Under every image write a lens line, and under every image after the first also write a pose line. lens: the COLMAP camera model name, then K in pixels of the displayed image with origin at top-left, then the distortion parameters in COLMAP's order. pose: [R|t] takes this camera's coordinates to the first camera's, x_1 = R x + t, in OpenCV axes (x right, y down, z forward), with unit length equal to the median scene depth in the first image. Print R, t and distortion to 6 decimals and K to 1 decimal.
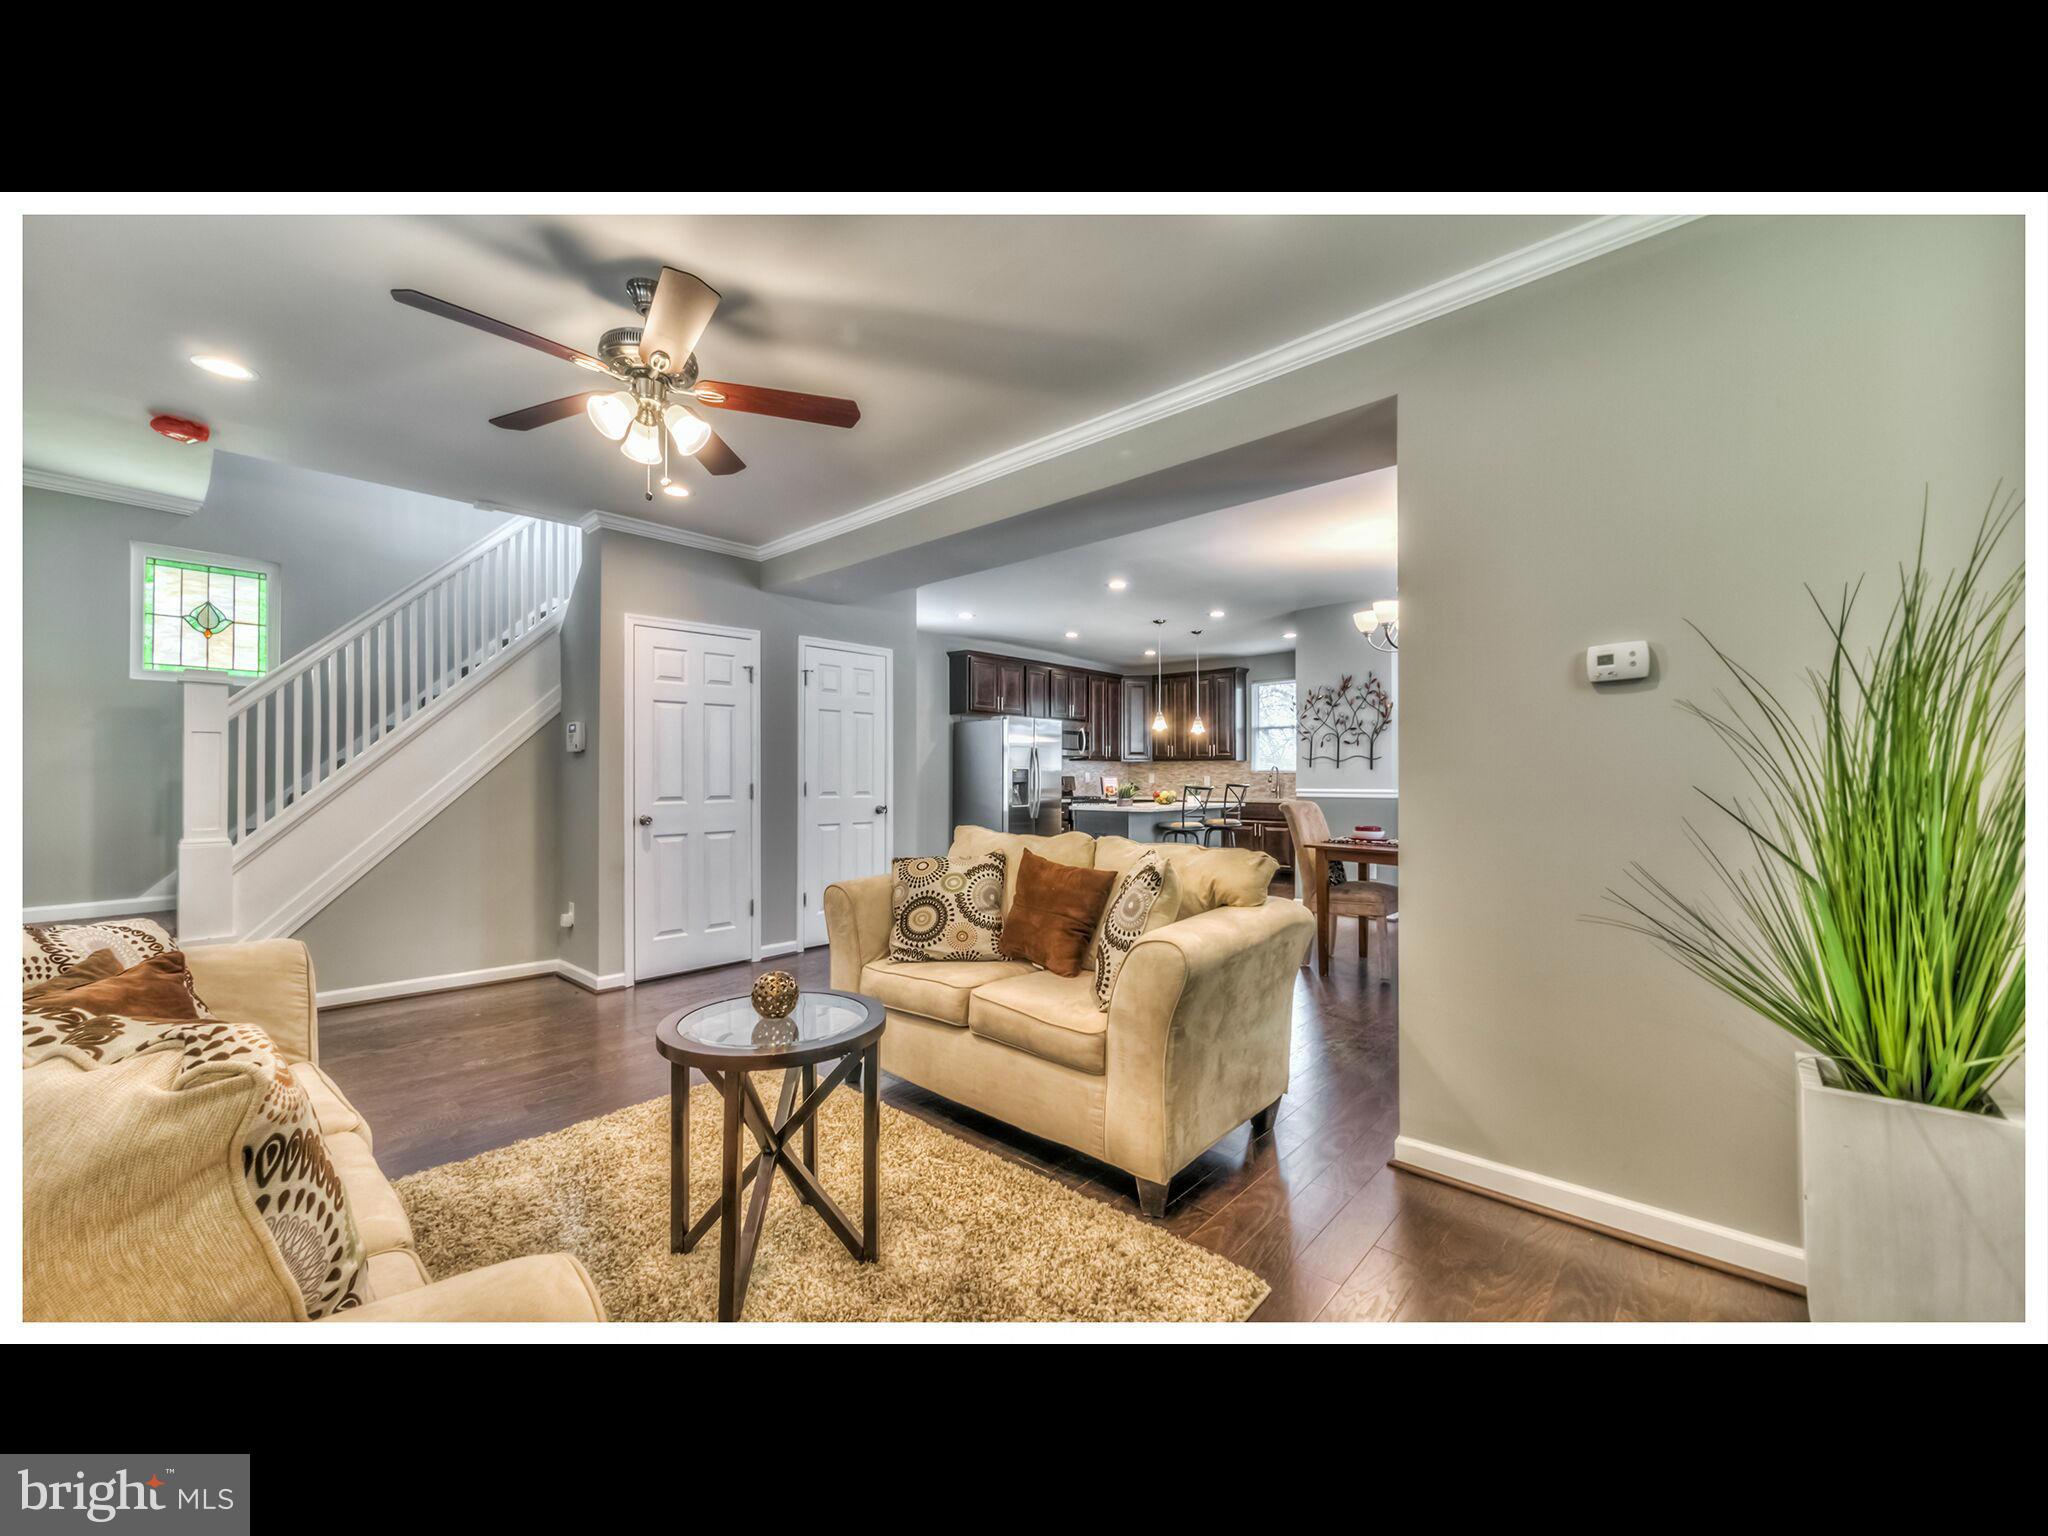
lens RADIAL K [[803.9, 0, 978.0], [0, 803.9, 773.8], [0, 0, 1]] dist [0.025421, -0.000022]
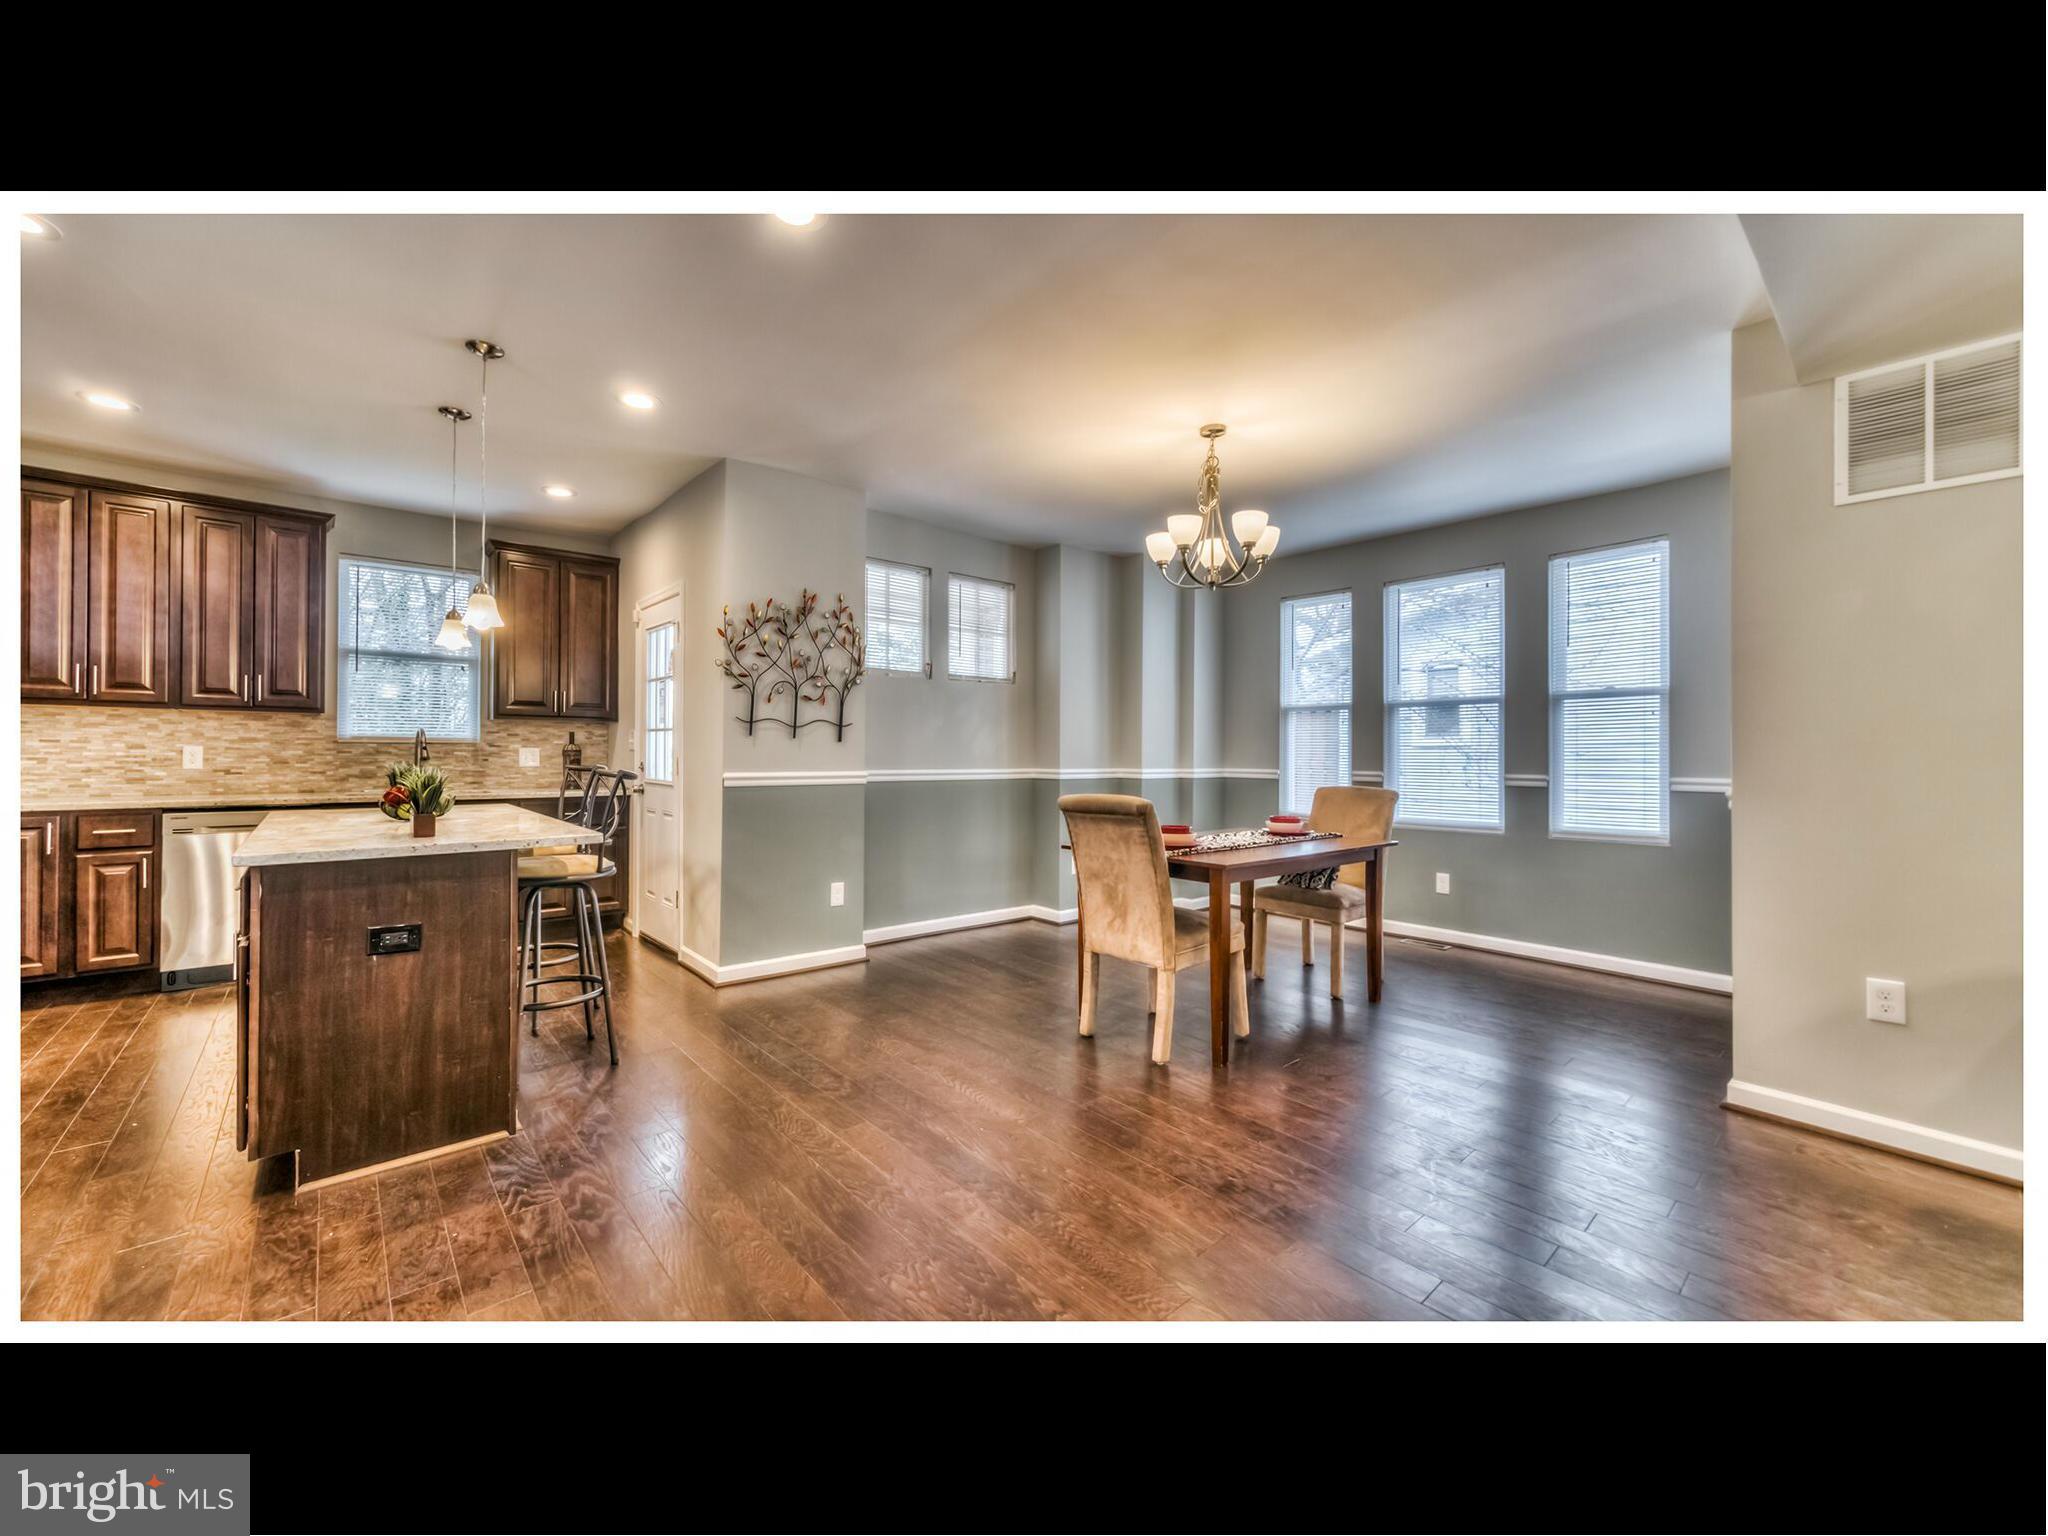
lens RADIAL K [[779.3, 0, 1056.9], [0, 779.3, 759.5], [0, 0, 1]] dist [-0.009296, 0.000951]
pose [[0.063031, -0.004412, 0.998002, -0.122924], [-0.011258, 0.999923, 0.005131, 0.003738], [-0.997948, -0.011559, 0.062977, 0.650530]]
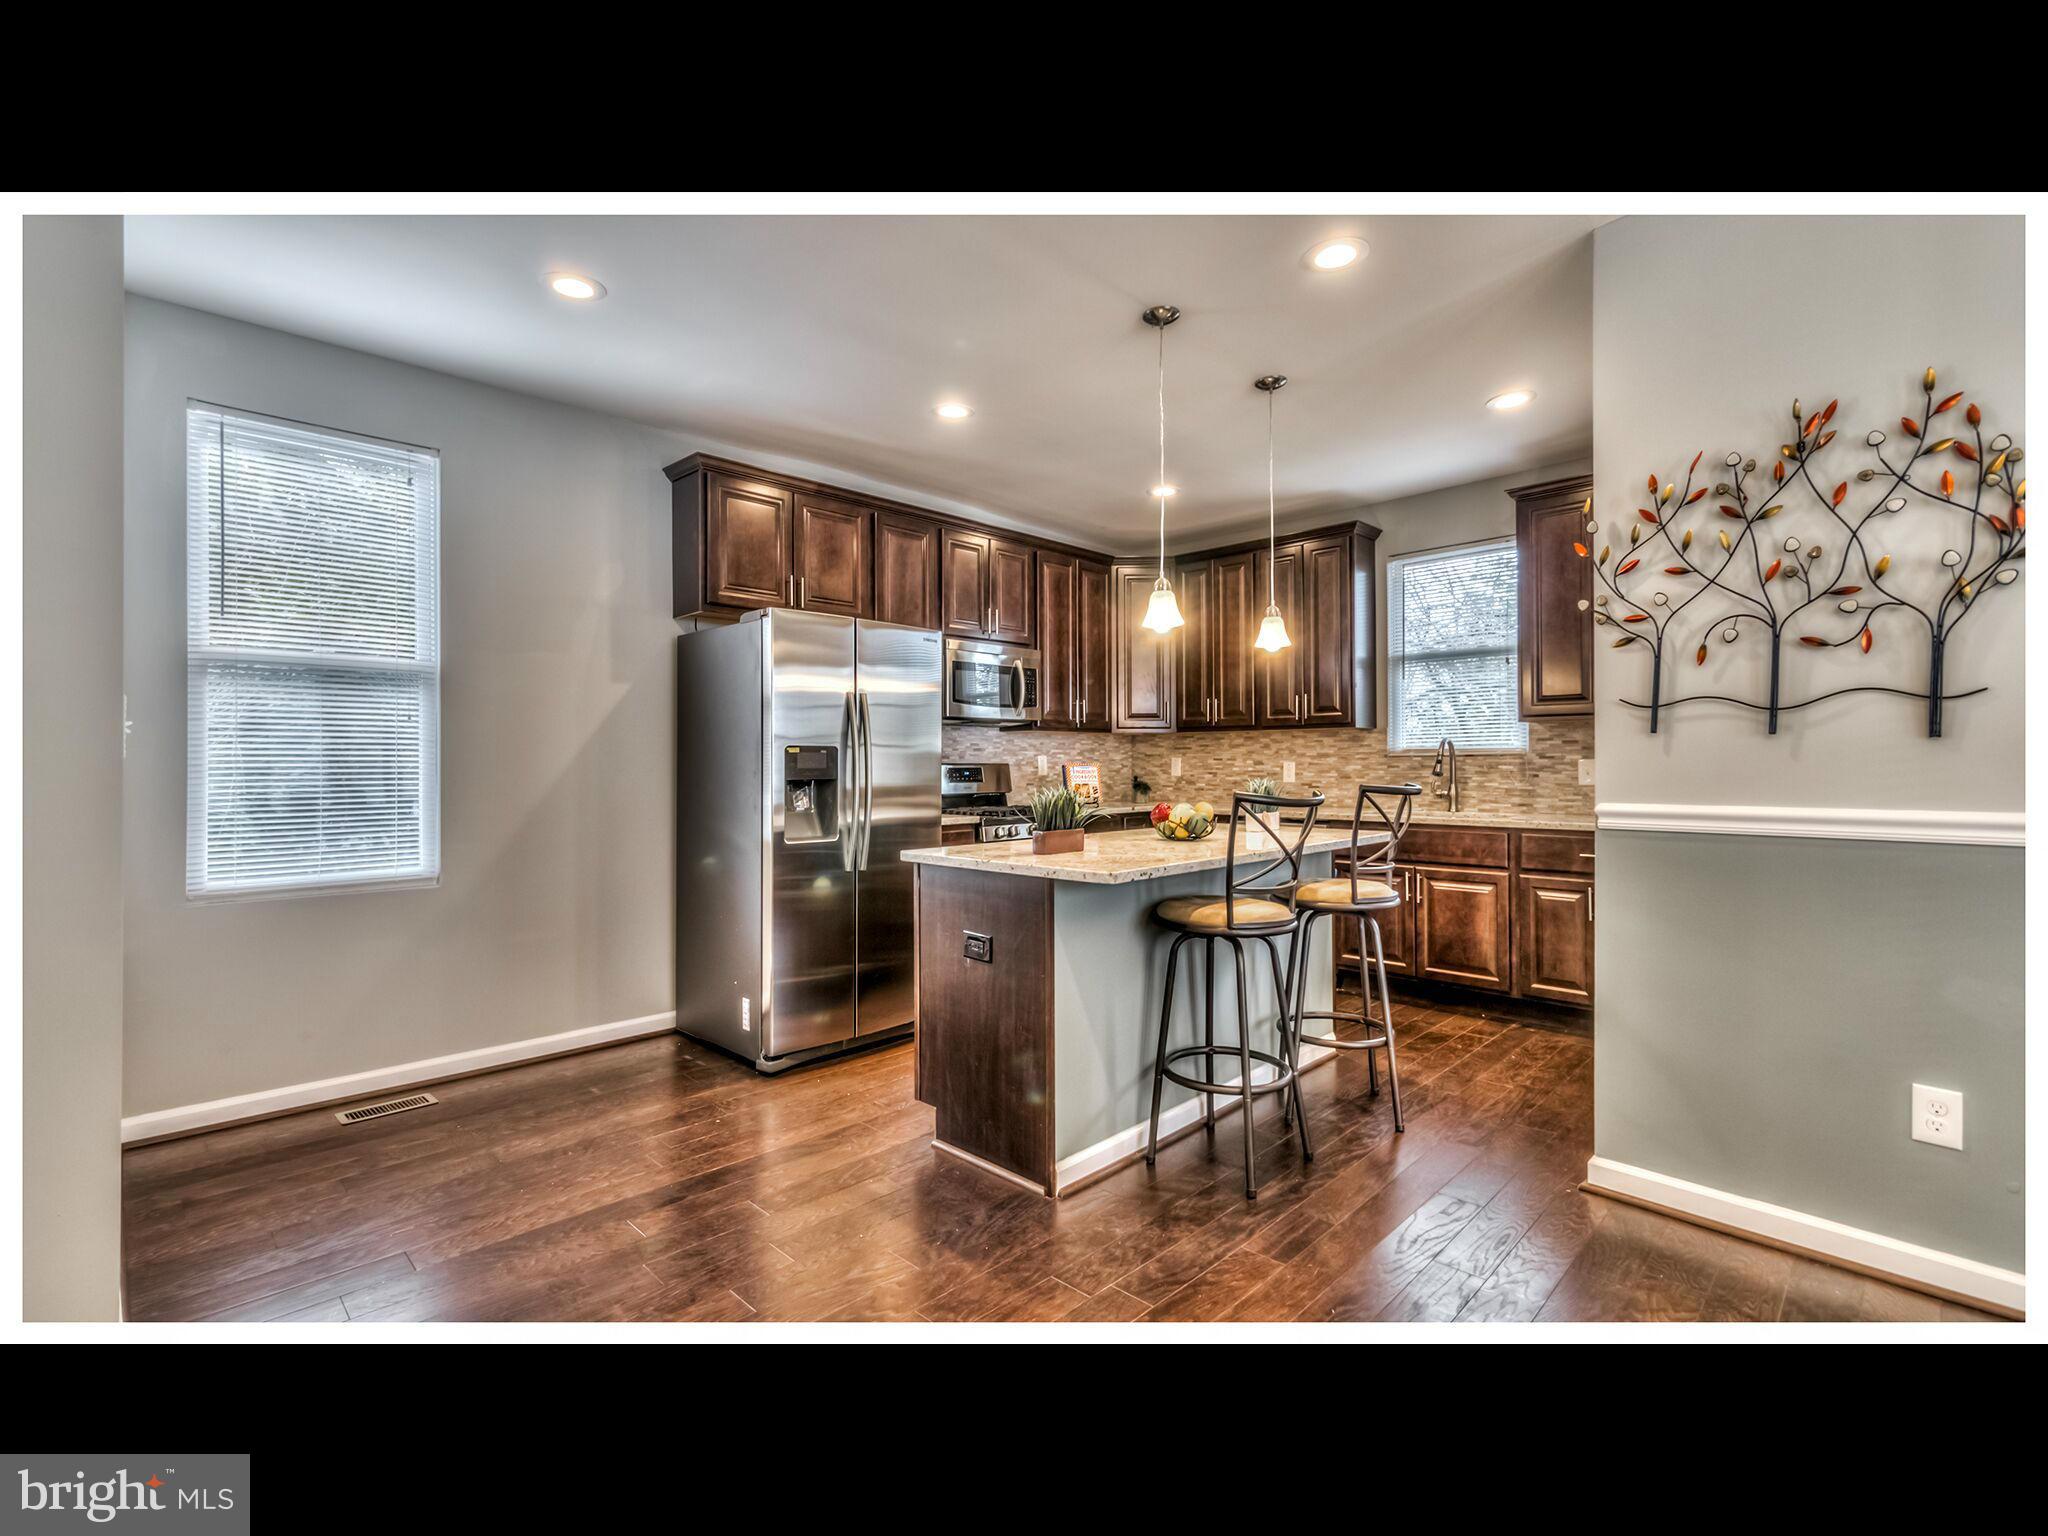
lens RADIAL K [[917.7, 0, 939.3], [0, 917.7, 760.6], [0, 0, 1]] dist [-0.008056, 0.007080]
pose [[0.997270, -0.002415, -0.073807, 0.148455], [0.002521, 0.999996, 0.001346, 0.001308], [0.073804, -0.001529, 0.997272, 0.559151]]
